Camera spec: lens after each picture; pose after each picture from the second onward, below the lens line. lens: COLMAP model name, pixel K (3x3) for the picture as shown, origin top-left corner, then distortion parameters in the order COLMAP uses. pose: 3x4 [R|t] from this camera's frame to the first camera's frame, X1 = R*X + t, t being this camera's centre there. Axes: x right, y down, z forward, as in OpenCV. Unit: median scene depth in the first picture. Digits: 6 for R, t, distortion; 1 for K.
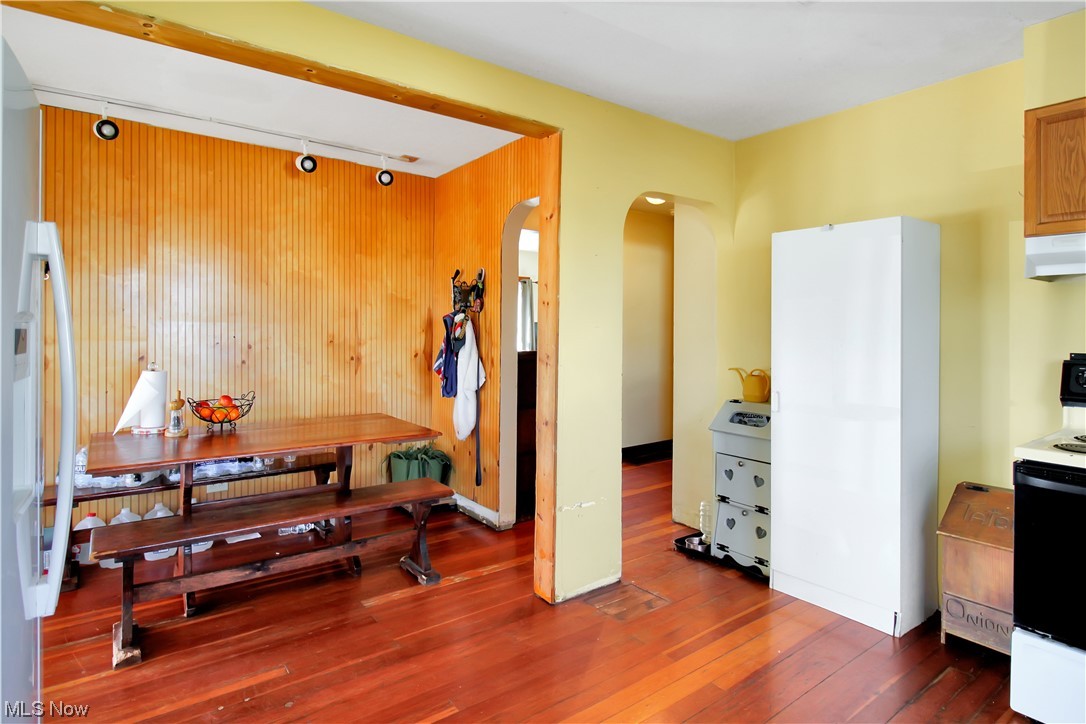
lens RADIAL K [[595.7, 0, 576.4], [0, 595.7, 330.2], [0, 0, 1]] dist [0.000335, -0.000285]
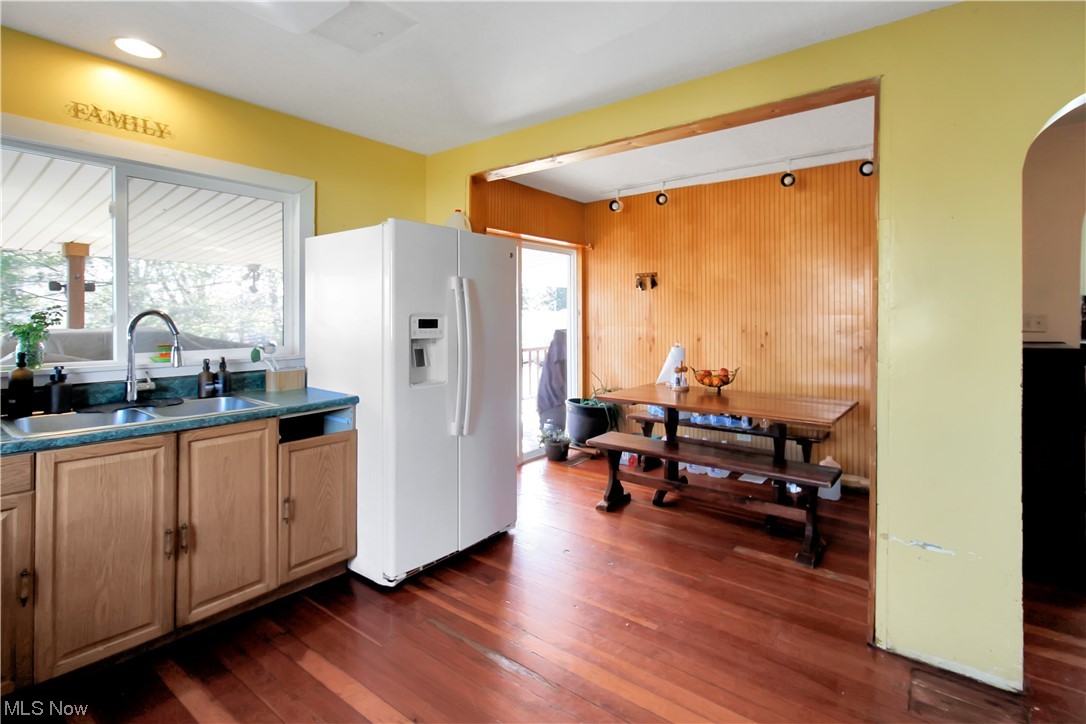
lens RADIAL K [[535.0, 0, 563.7], [0, 535.0, 321.3], [0, 0, 1]] dist [0.000723, 0.000079]
pose [[0.229091, -0.003392, -0.973399, 0.520454], [0.000558, 0.999994, -0.003354, 0.004848], [0.973405, 0.000225, 0.229091, 0.352424]]
